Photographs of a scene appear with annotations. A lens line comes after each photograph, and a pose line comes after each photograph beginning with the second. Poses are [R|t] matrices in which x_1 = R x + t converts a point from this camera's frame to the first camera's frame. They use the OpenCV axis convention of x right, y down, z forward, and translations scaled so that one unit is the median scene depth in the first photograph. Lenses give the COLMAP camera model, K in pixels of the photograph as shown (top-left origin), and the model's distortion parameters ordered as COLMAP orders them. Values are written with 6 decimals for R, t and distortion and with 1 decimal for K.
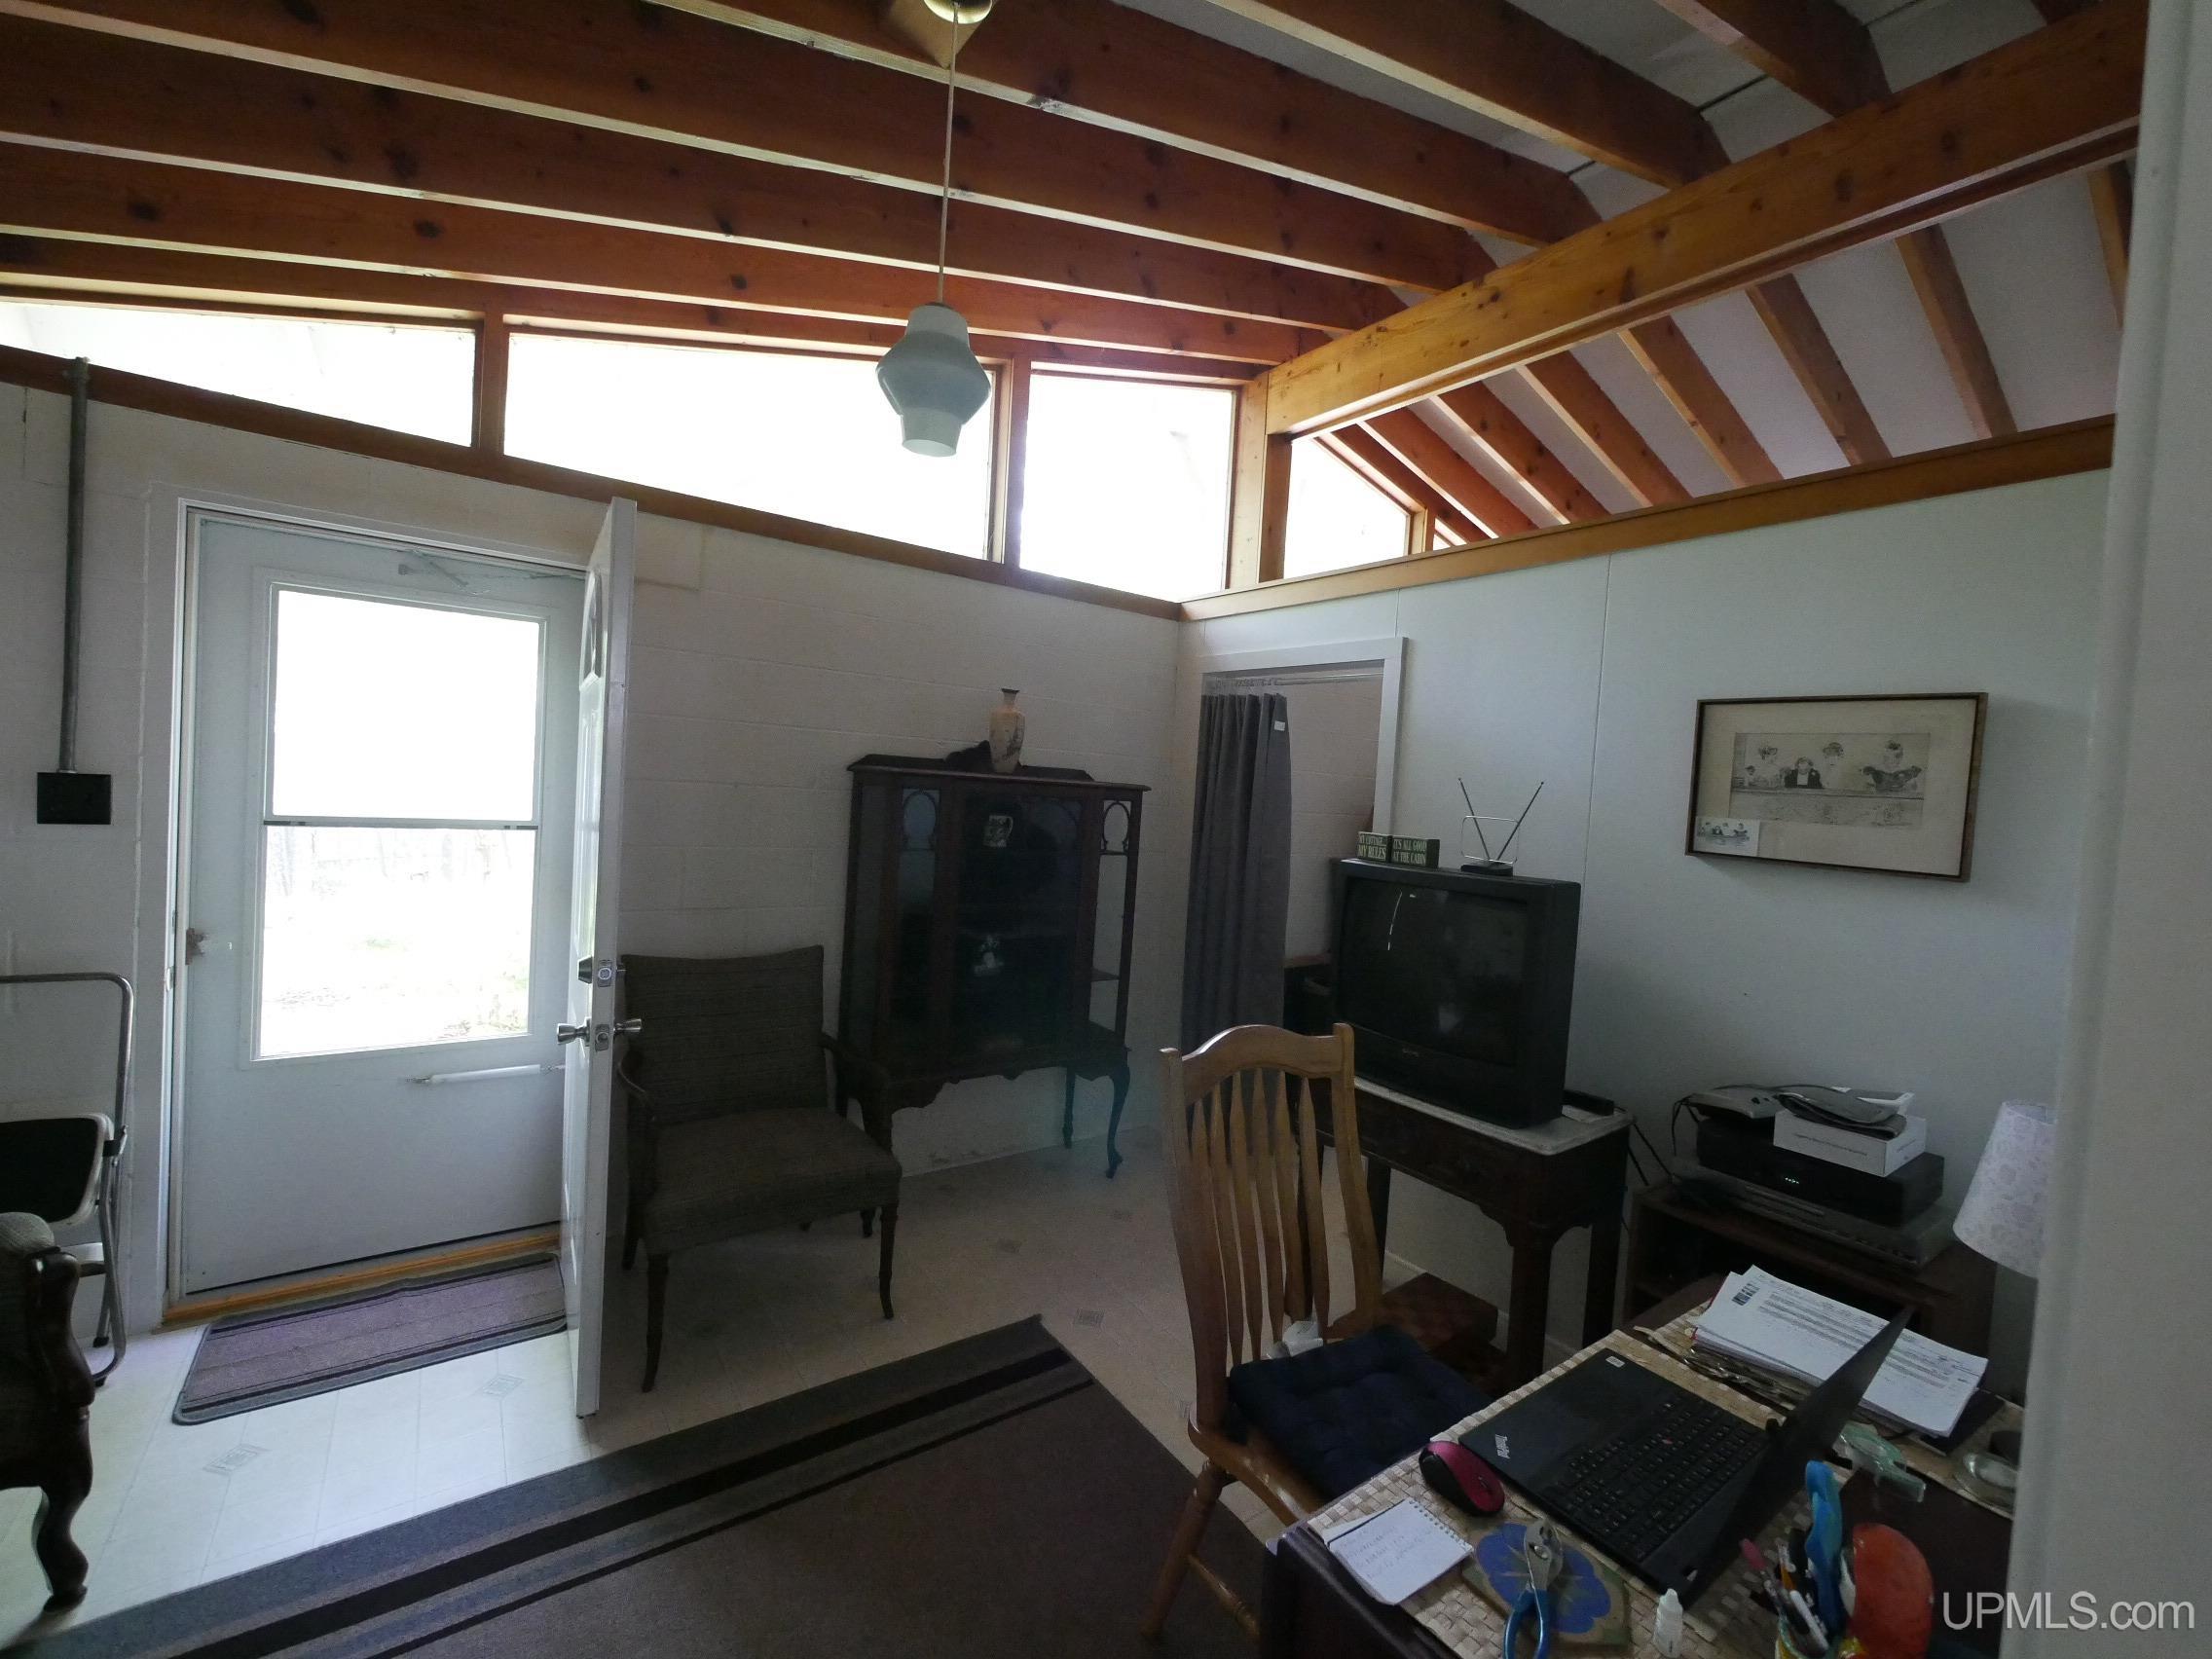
lens RADIAL K [[919.8, 0, 1097.7], [0, 919.8, 812.0], [0, 0, 1]] dist [-0.007103, 0.000813]
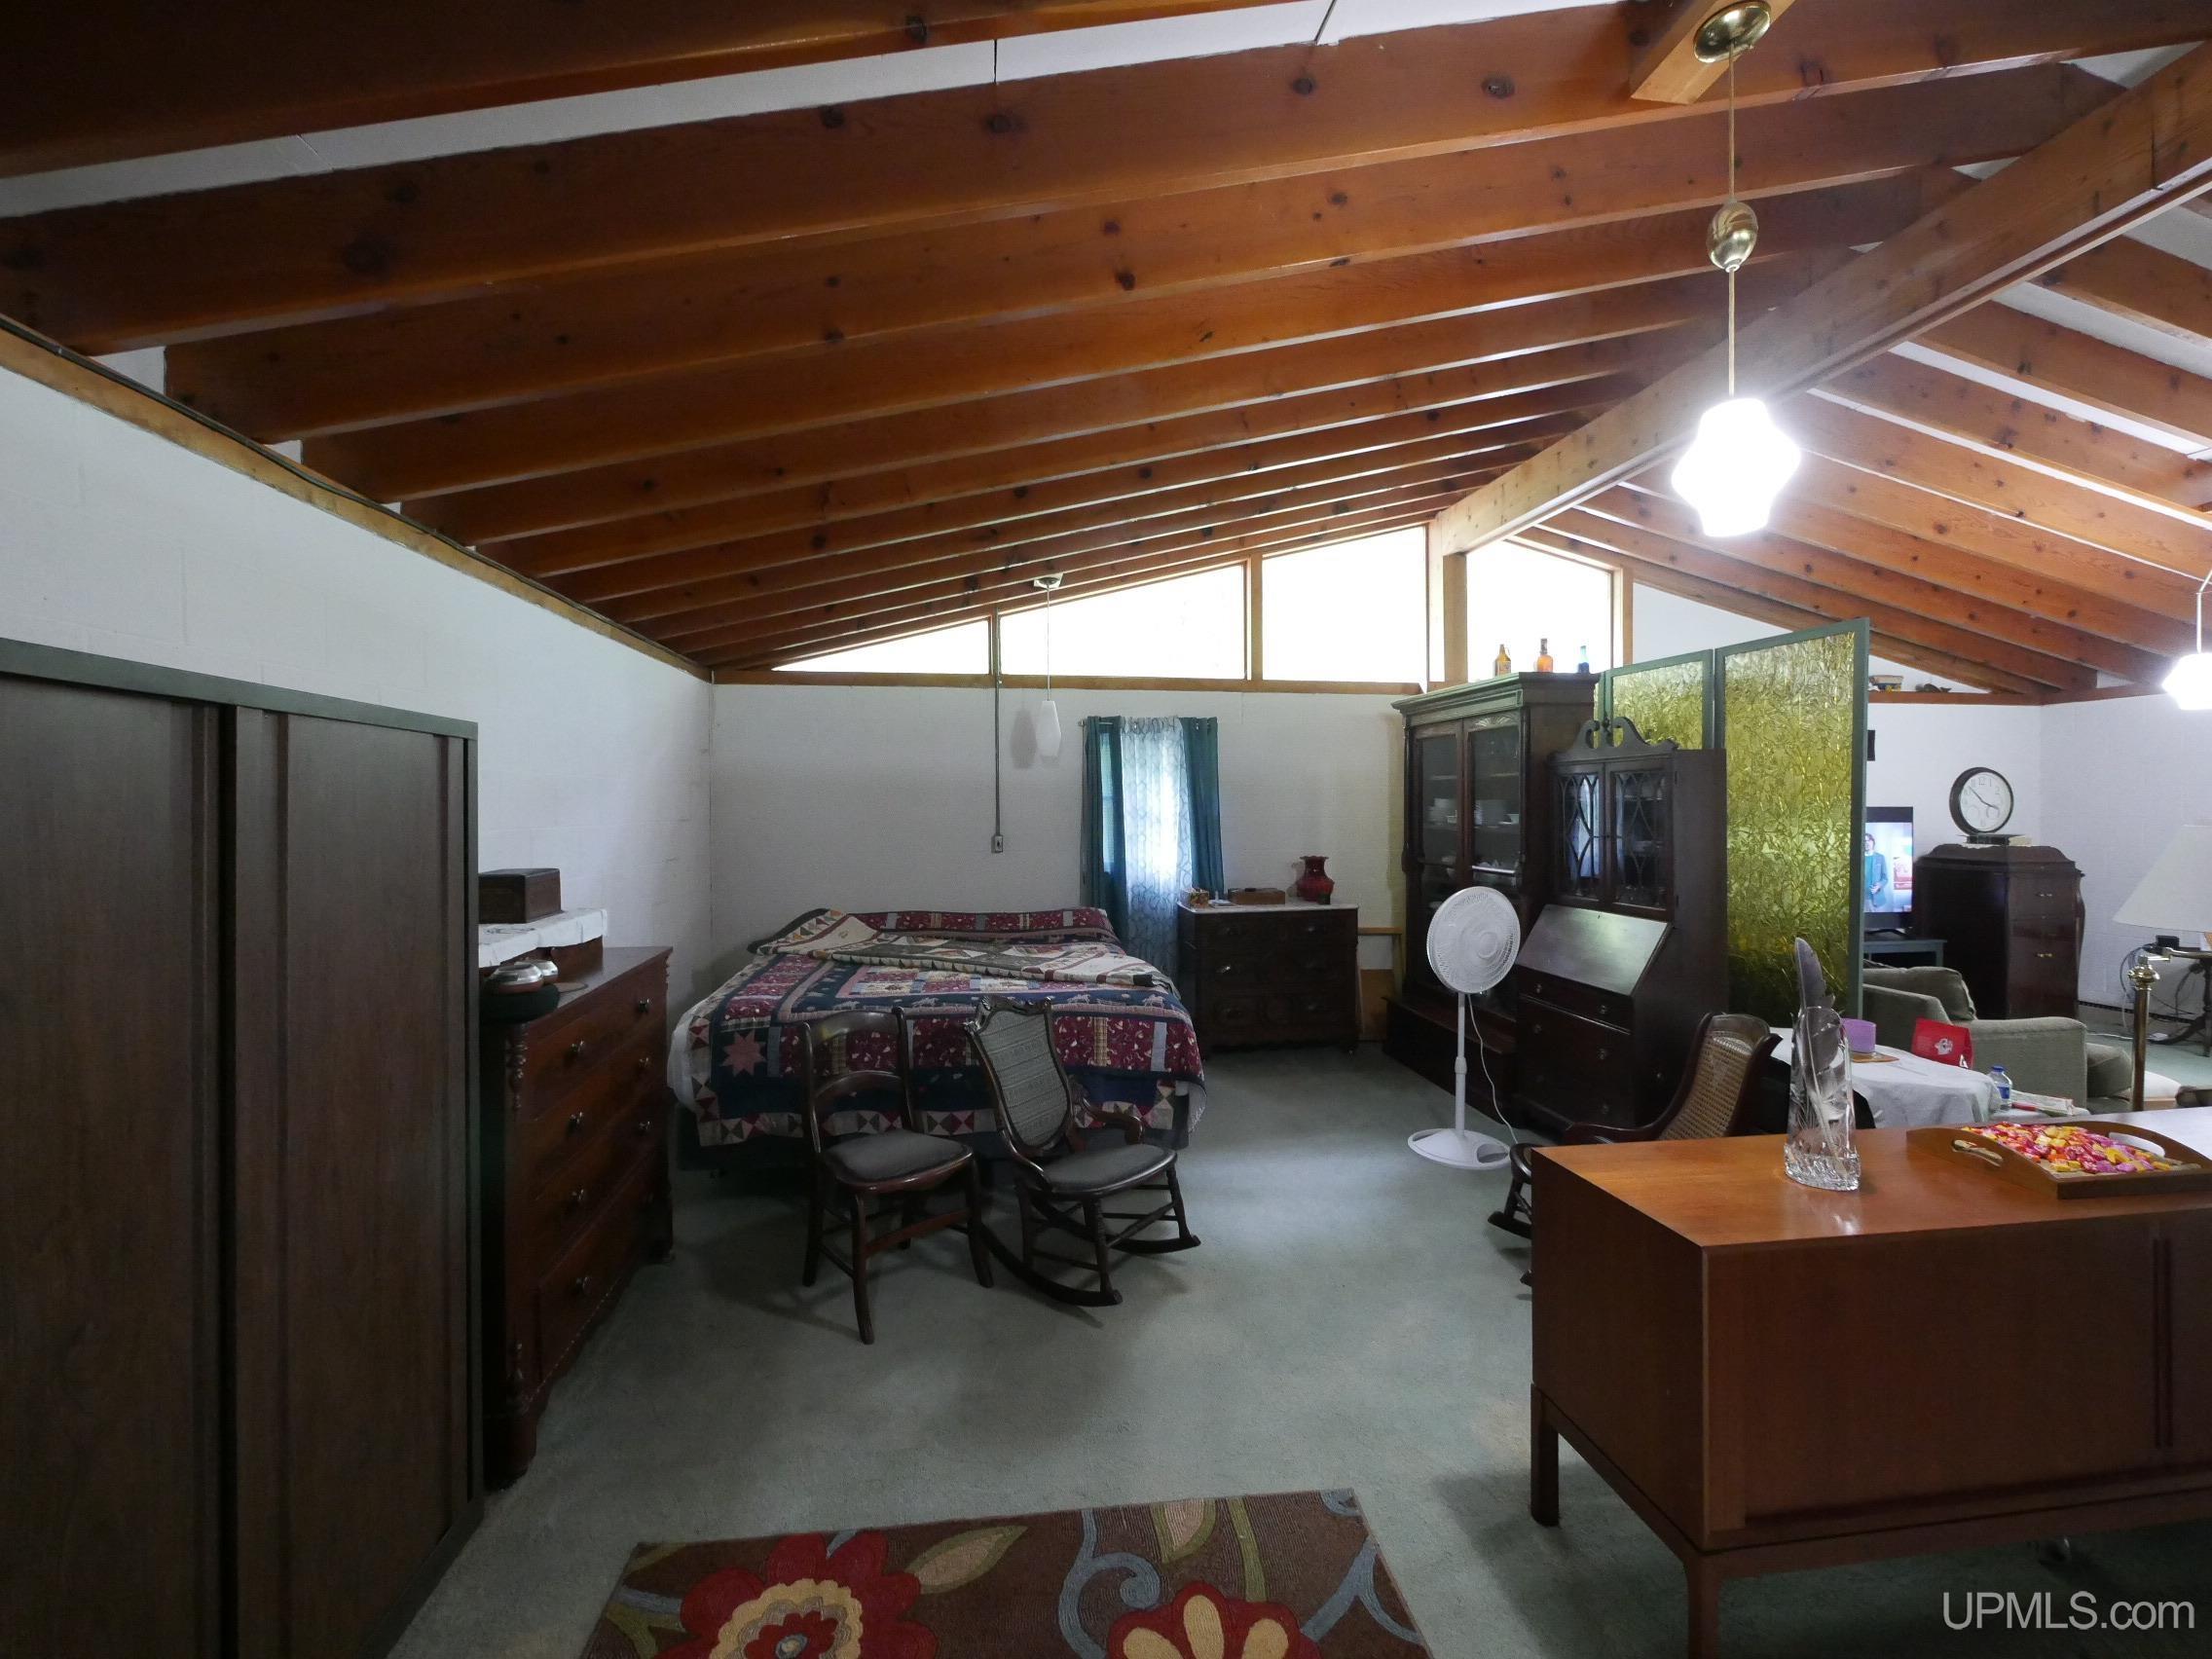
lens RADIAL K [[919.8, 0, 1096.6], [0, 919.8, 825.8], [0, 0, 1]] dist [-0.007103, 0.000813]
pose [[0.886400, -0.053583, -0.459809, 0.396736], [0.040099, 0.998432, -0.039050, 0.052944], [0.461181, 0.016176, 0.887159, -0.608941]]
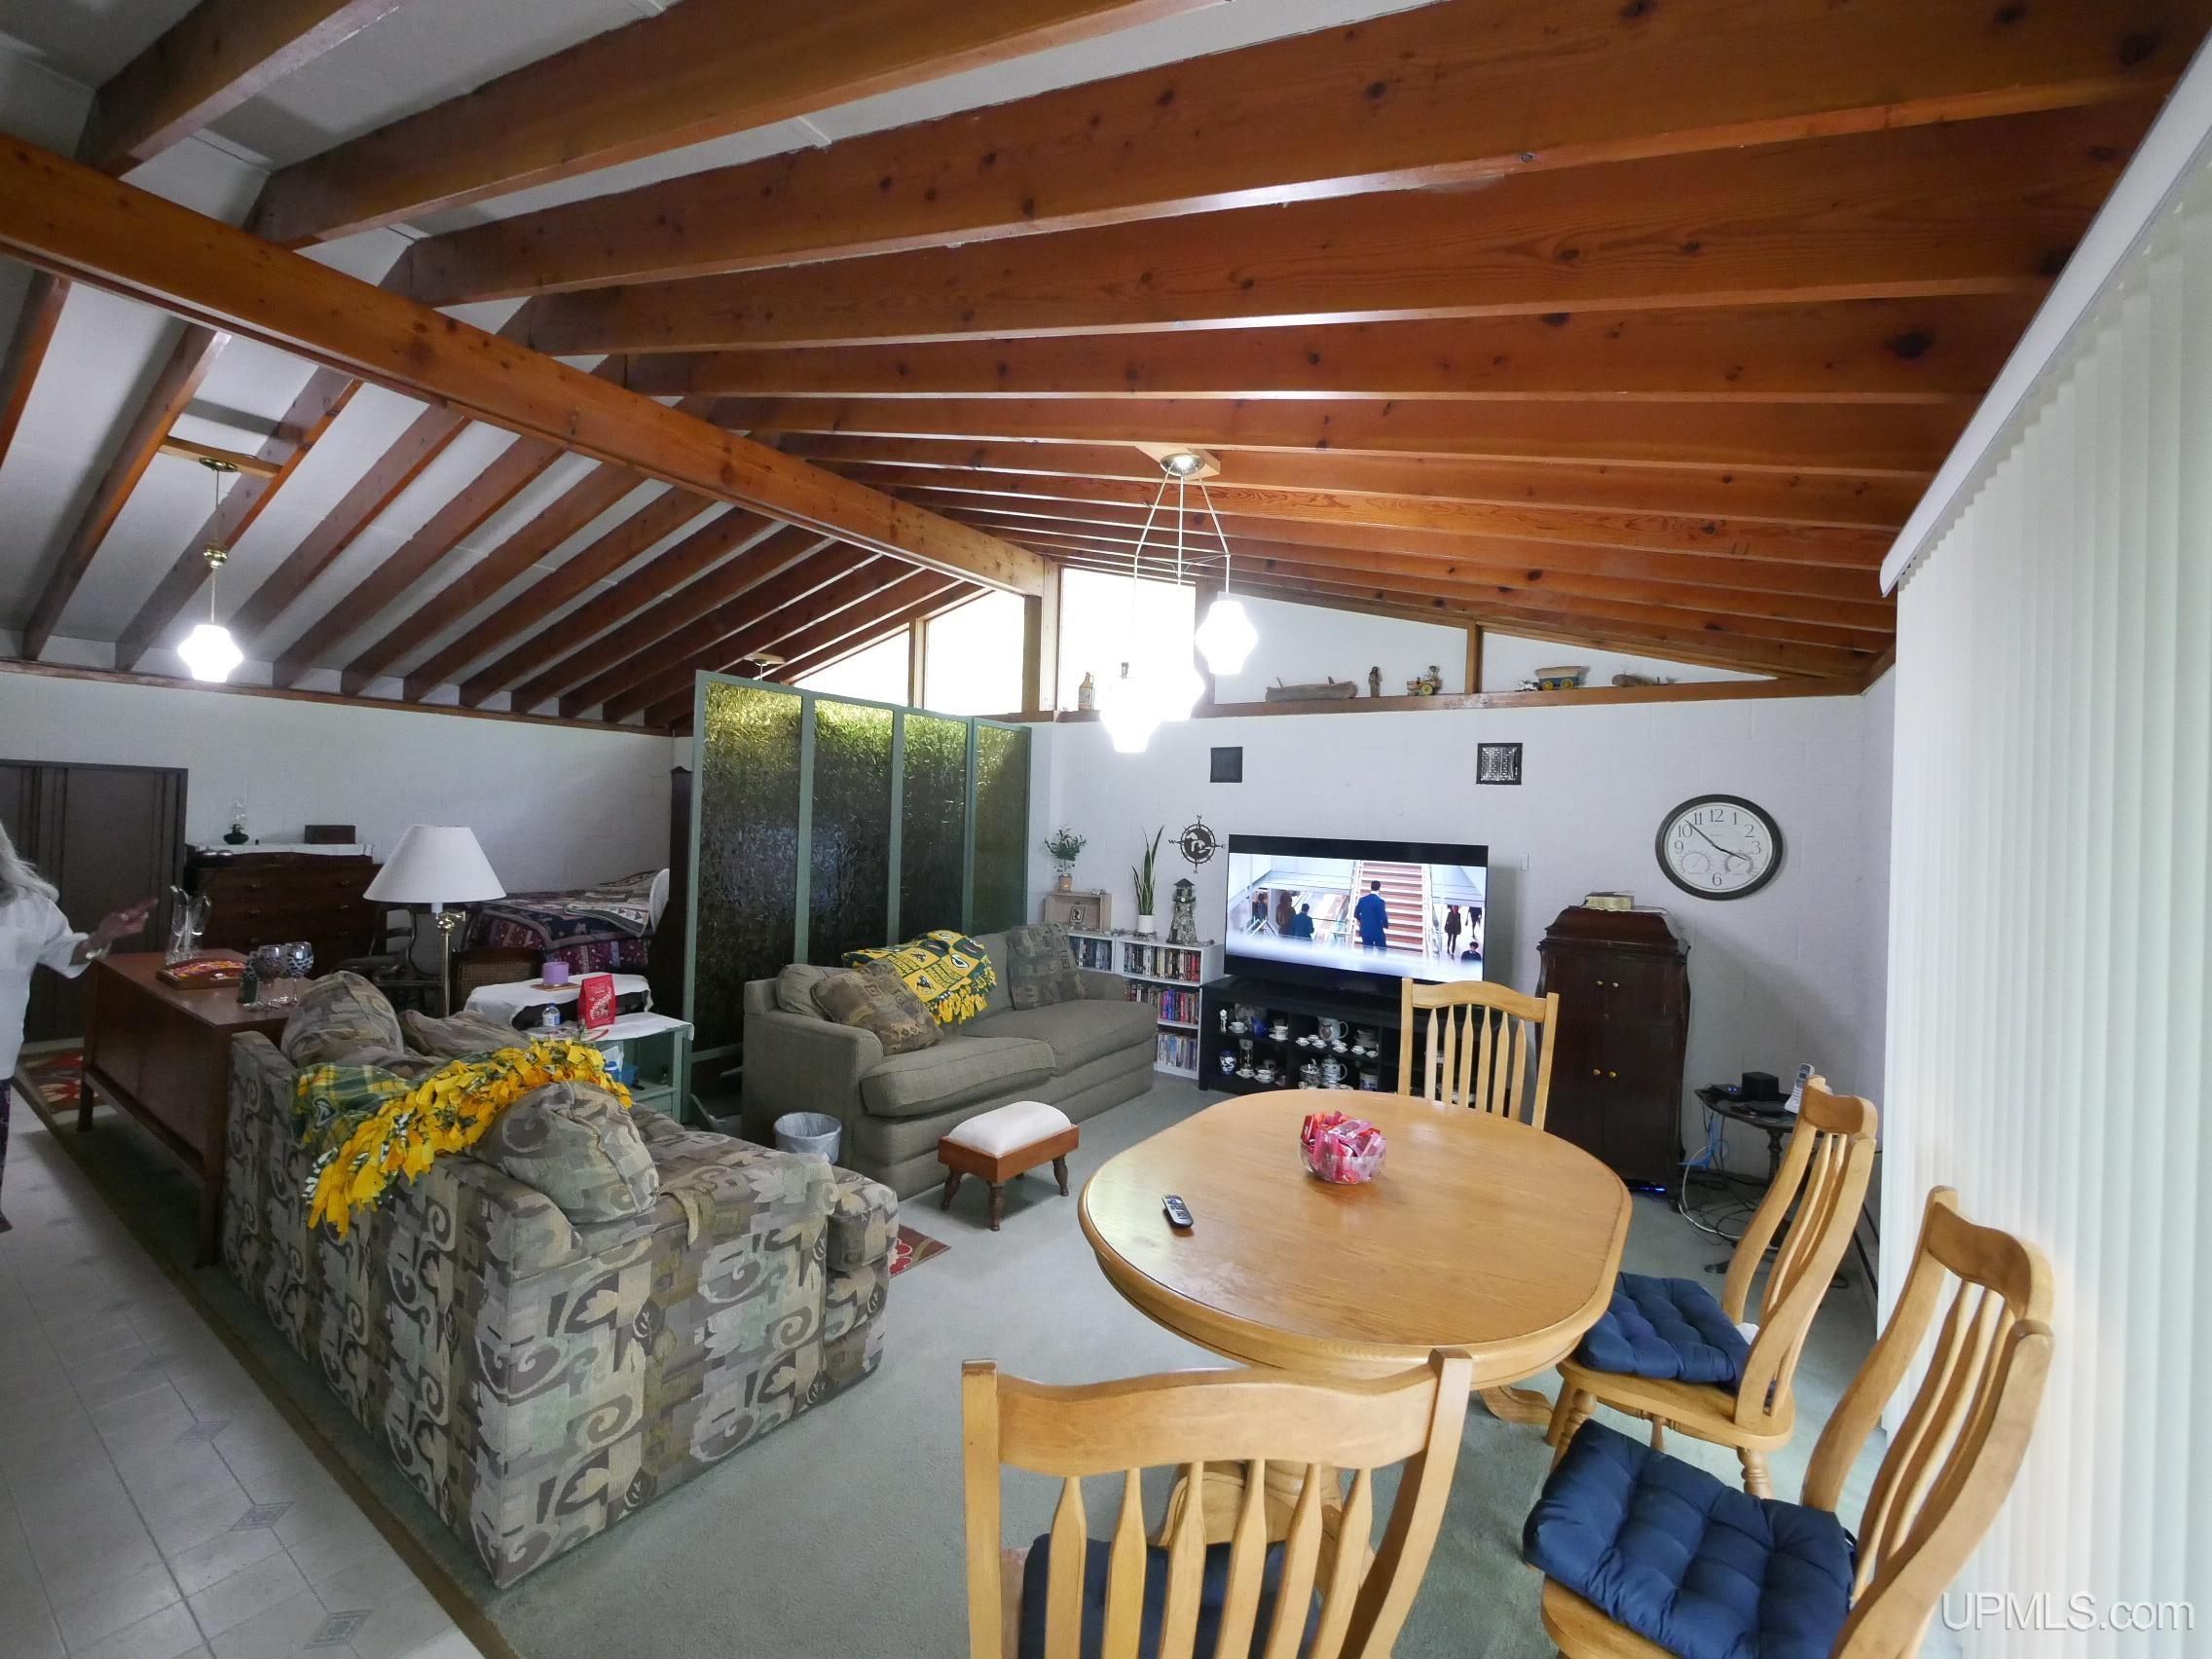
lens RADIAL K [[919.8, 0, 1108.2], [0, 919.8, 821.1], [0, 0, 1]] dist [-0.007103, 0.000813]
pose [[0.356871, -0.049120, -0.932861, 2.079135], [-0.046946, 0.996412, -0.070425, 0.095404], [0.932973, 0.068927, 0.353284, 0.756539]]
